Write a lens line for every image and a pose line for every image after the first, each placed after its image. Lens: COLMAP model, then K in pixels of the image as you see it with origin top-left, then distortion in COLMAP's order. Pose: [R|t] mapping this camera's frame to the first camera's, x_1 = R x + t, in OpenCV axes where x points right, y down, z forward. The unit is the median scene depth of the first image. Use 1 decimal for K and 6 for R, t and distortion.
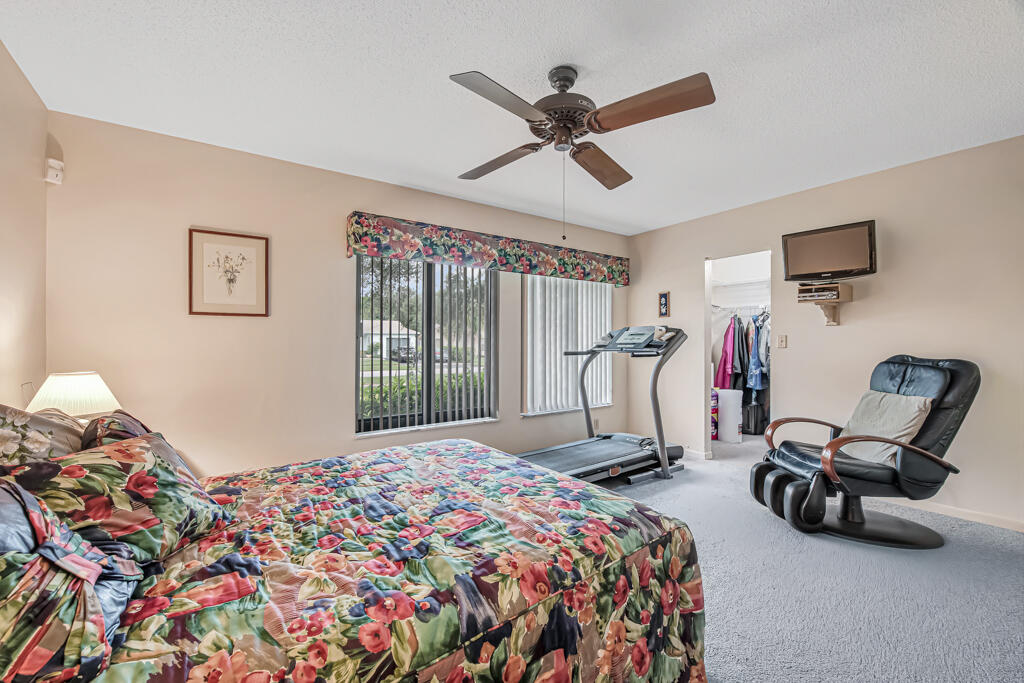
lens RADIAL K [[390.6, 0, 513.3], [0, 390.6, 341.7], [0, 0, 1]] dist [-0.001662, -0.000032]
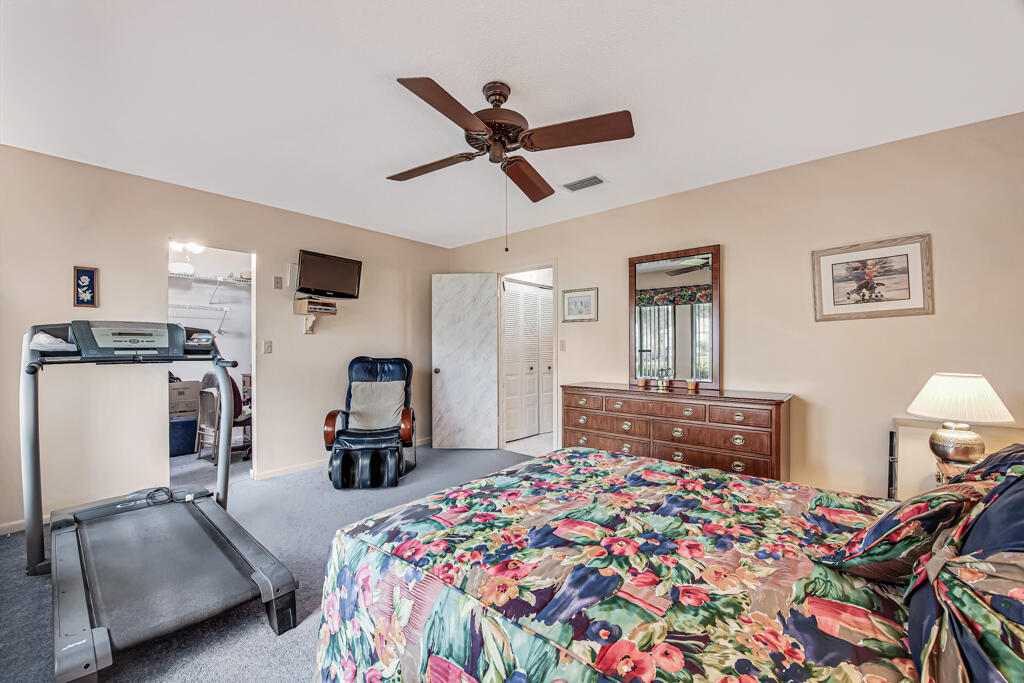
lens RADIAL K [[390.6, 0, 513.9], [0, 390.6, 345.9], [0, 0, 1]] dist [-0.001662, -0.000032]
pose [[-0.202663, 0.009876, 0.979199, -1.050468], [0.000441, 0.999950, -0.009994, 0.015467], [-0.979248, -0.001594, -0.202657, 1.355124]]
